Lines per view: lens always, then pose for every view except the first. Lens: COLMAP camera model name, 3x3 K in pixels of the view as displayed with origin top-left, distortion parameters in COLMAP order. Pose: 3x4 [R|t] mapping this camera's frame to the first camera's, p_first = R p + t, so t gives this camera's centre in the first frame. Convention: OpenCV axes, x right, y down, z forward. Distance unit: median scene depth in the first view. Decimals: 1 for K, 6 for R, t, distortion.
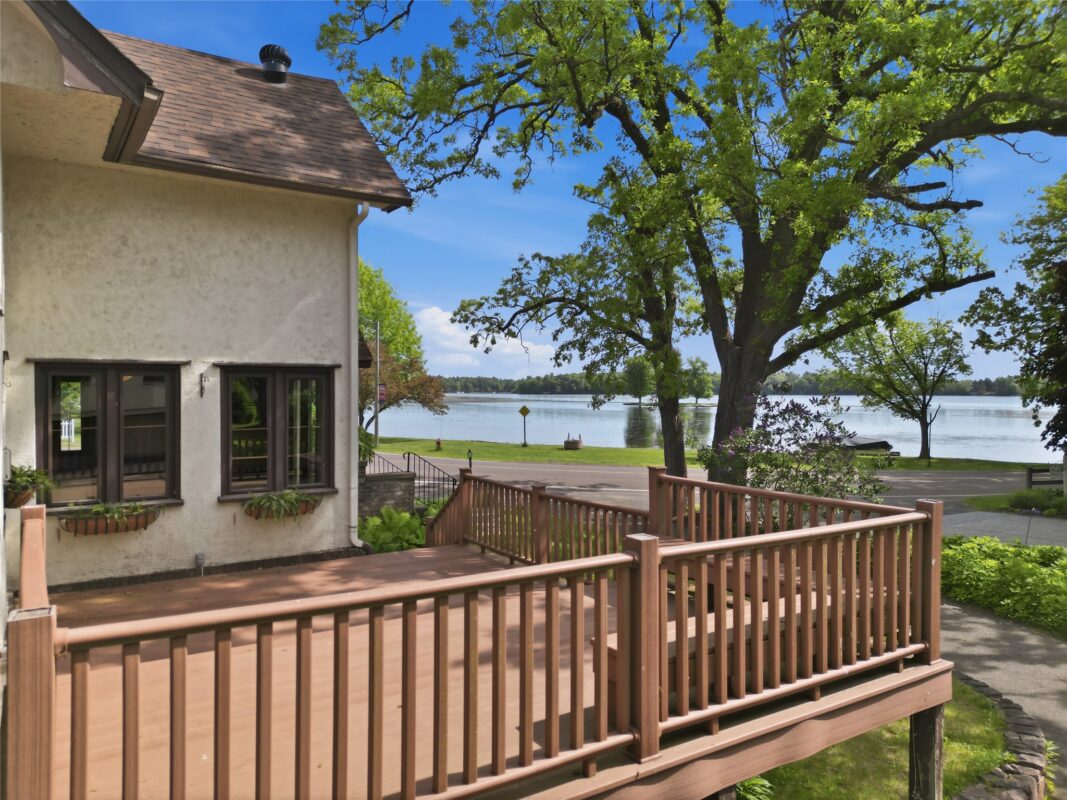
lens RADIAL K [[743.5, 0, 527.5], [0, 743.5, 401.9], [0, 0, 1]] dist [0.063625, -0.055199]
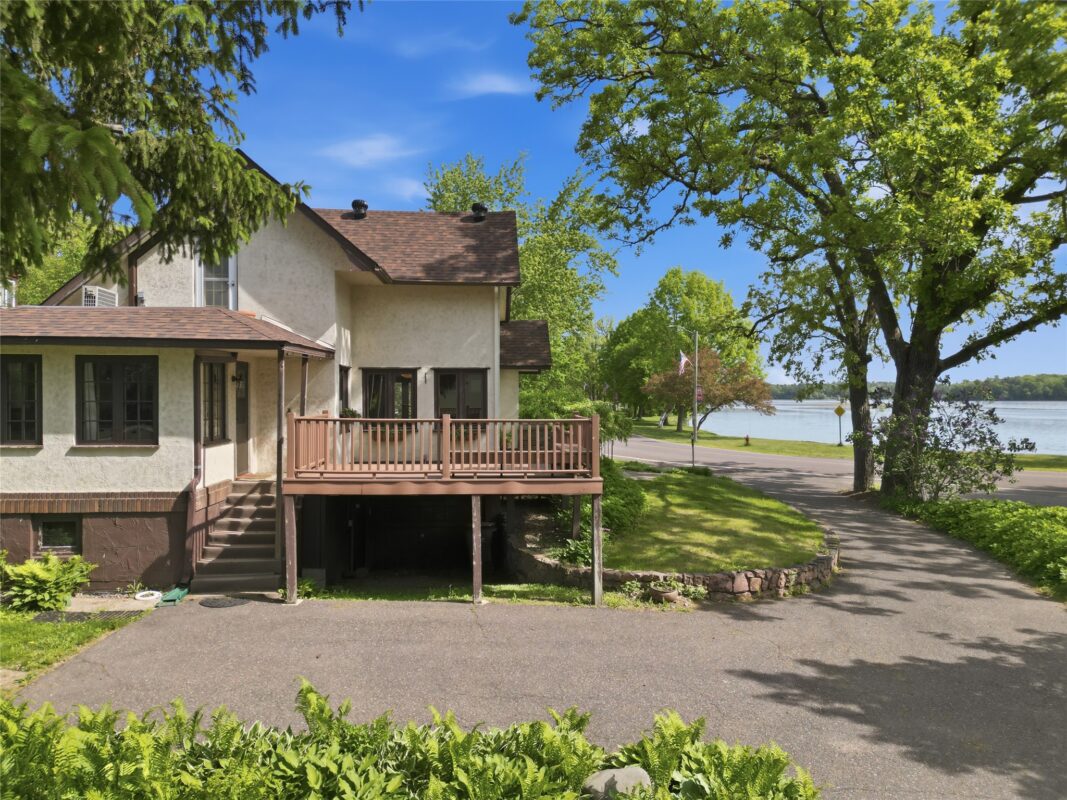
lens RADIAL K [[743.5, 0, 527.5], [0, 743.5, 401.9], [0, 0, 1]] dist [0.063625, -0.055199]
pose [[0.867185, 0.001941, -0.497983, 0.859032], [-0.006574, 0.999950, -0.007549, 0.058918], [0.497943, 0.009820, 0.867154, -0.695952]]
